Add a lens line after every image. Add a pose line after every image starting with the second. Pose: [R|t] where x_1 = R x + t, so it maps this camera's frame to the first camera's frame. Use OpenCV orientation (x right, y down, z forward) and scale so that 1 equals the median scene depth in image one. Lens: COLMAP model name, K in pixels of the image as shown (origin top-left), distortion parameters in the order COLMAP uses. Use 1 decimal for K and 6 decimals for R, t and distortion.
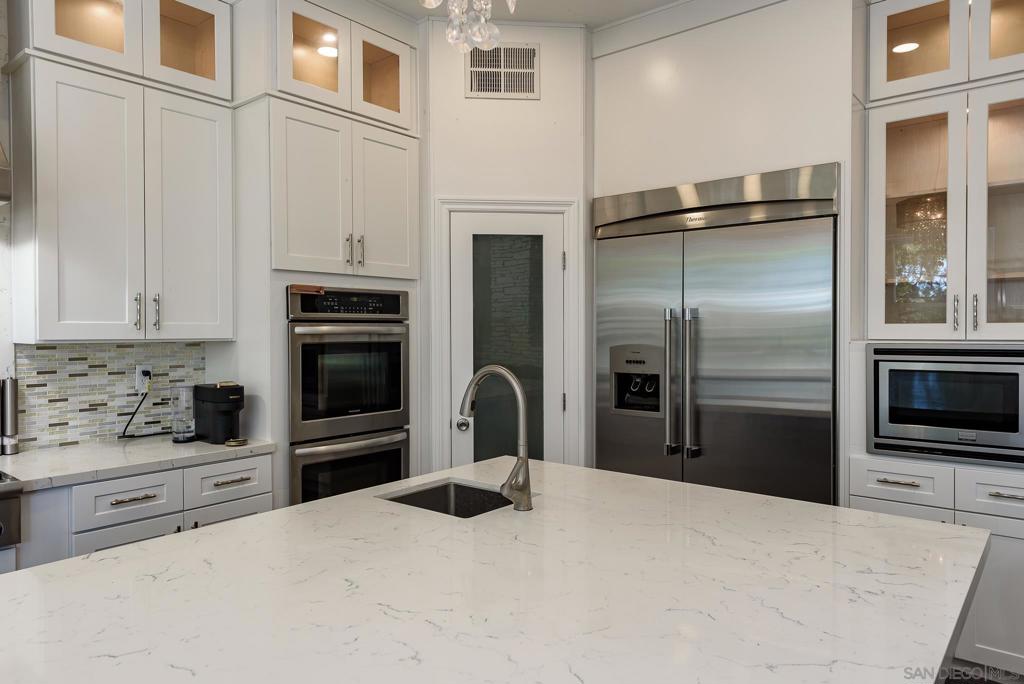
lens RADIAL K [[665.7, 0, 514.8], [0, 665.7, 340.2], [0, 0, 1]] dist [0.020268, -0.002105]
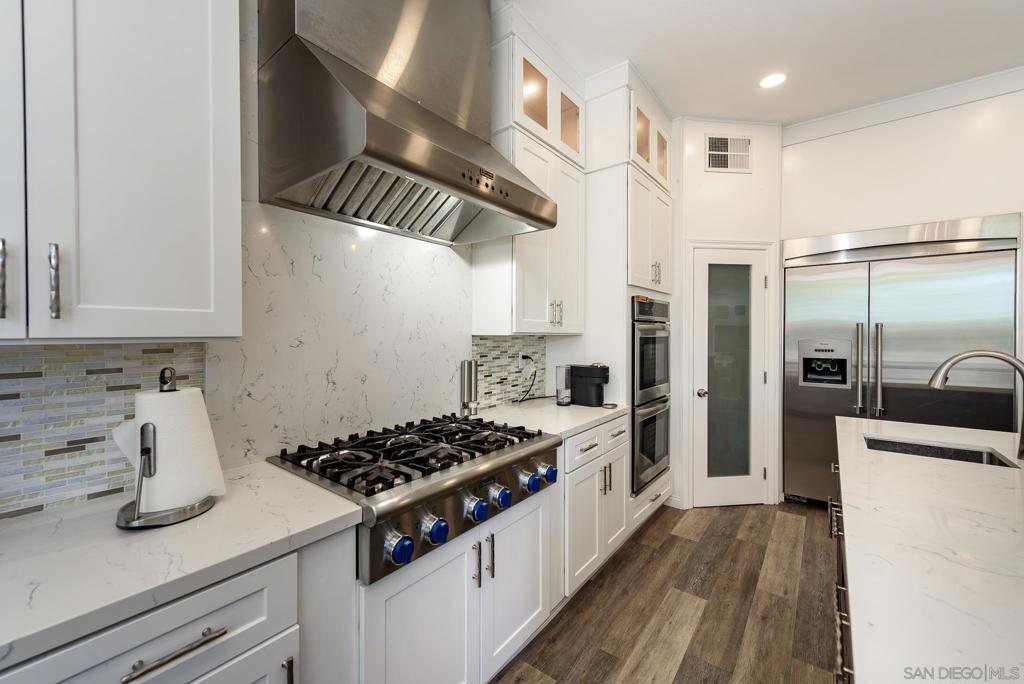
lens RADIAL K [[404.9, 0, 522.4], [0, 404.9, 336.1], [0, 0, 1]] dist [0.007546, -0.002040]
pose [[0.999786, 0.002025, 0.020604, -0.589024], [-0.001835, 0.999956, -0.009234, 0.012657], [-0.020621, 0.009194, 0.999745, 0.134420]]
